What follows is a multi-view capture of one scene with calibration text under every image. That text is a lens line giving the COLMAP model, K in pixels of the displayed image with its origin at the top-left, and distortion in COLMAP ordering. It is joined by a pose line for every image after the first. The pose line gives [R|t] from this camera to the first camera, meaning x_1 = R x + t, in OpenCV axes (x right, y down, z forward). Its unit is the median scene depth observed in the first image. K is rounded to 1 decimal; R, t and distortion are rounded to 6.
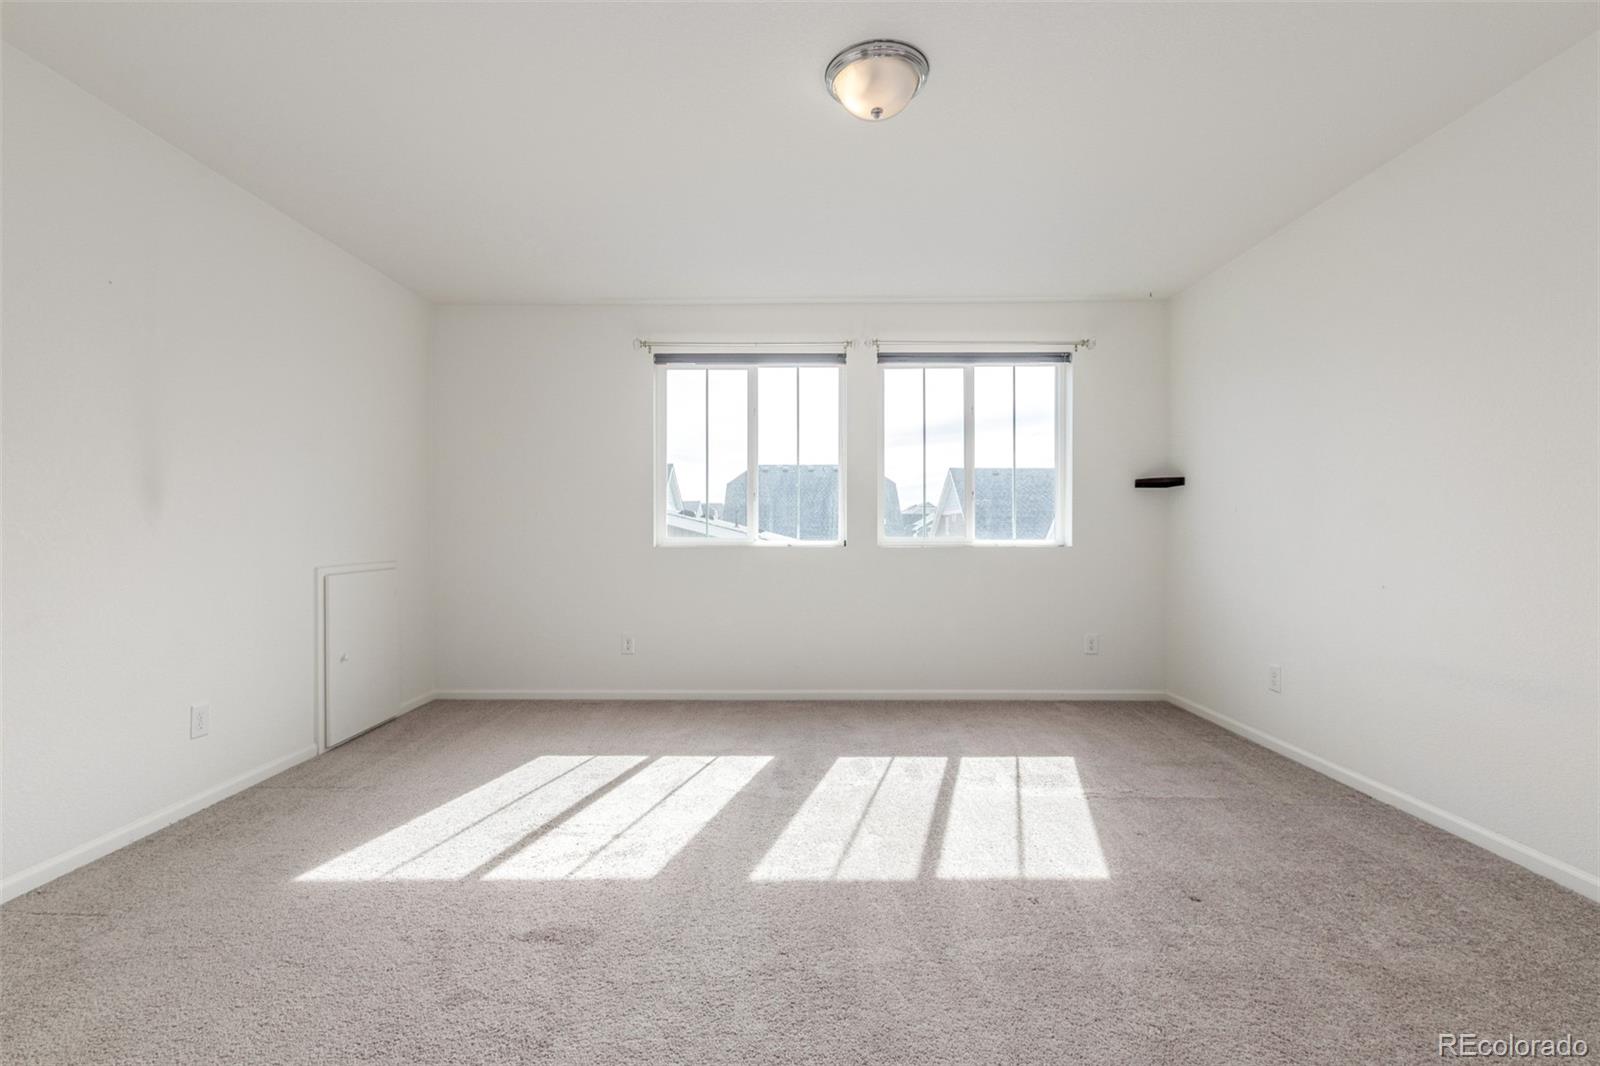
lens RADIAL K [[746.5, 0, 788.3], [0, 746.5, 530.8], [0, 0, 1]] dist [0.008971, -0.002227]
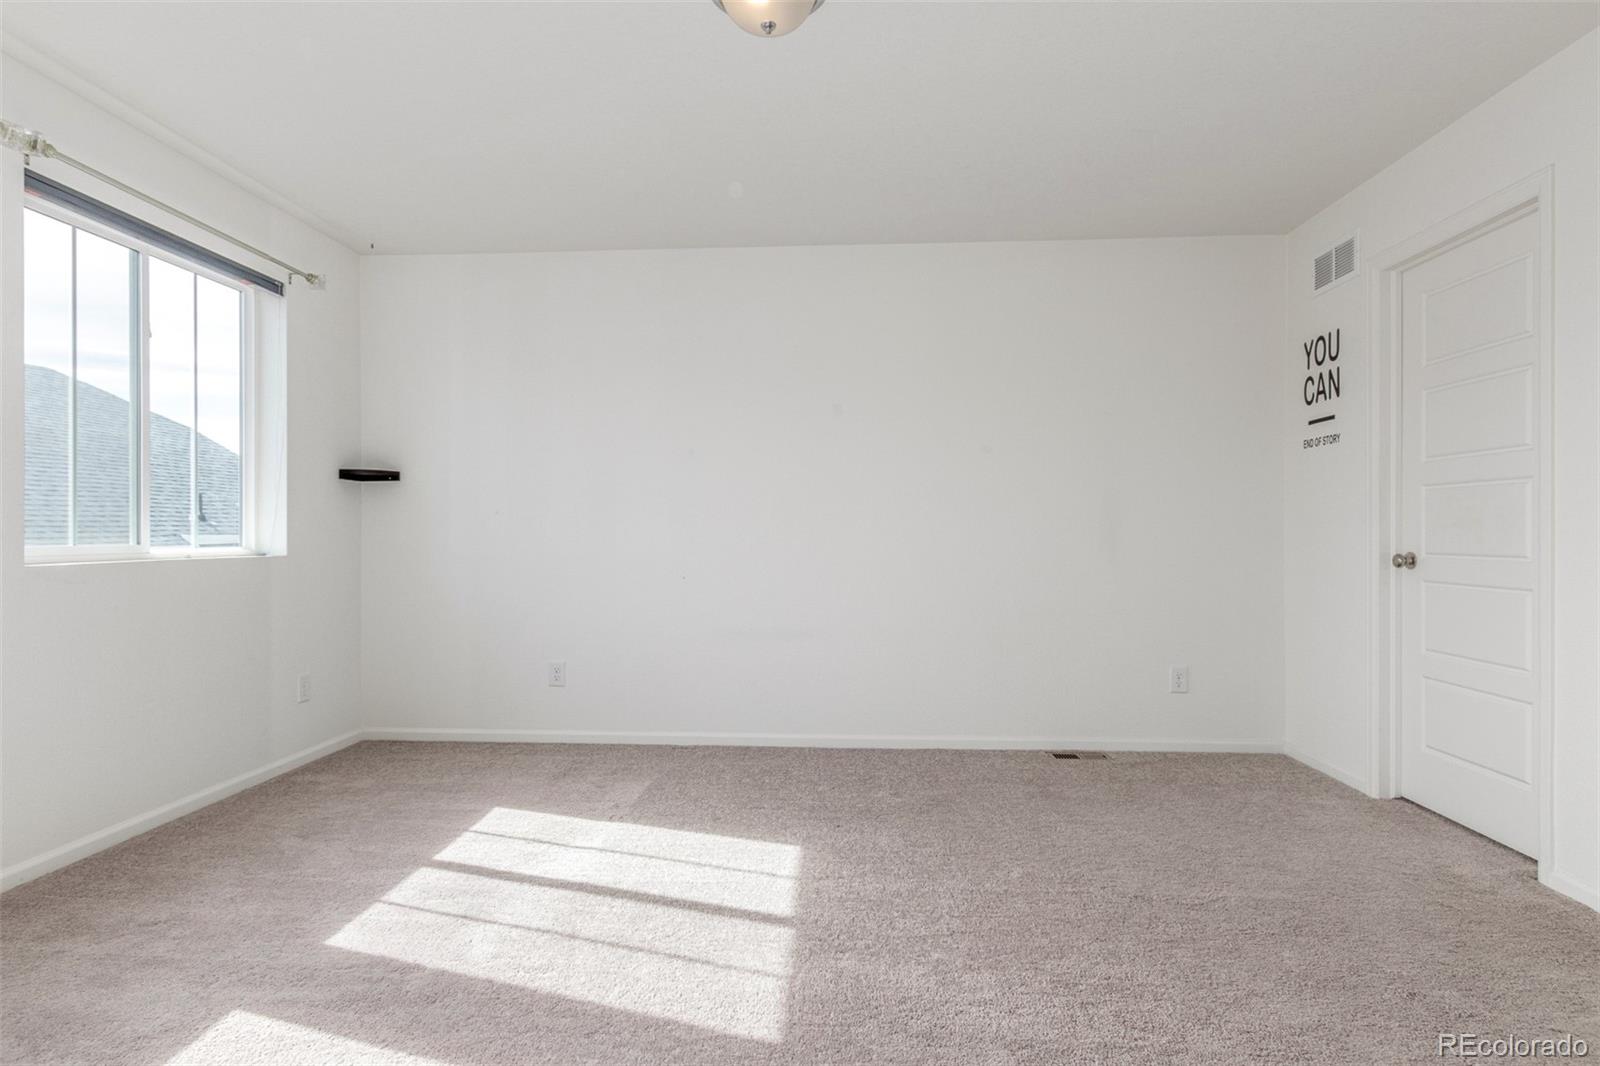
lens RADIAL K [[883.5, 0, 803.8], [0, 883.5, 536.8], [0, 0, 1]] dist [0.021124, 0.001094]
pose [[0.053457, -0.006610, 0.998548, -0.439328], [0.000330, 0.999978, 0.006602, -0.002878], [-0.998570, -0.000023, 0.053458, 0.460650]]
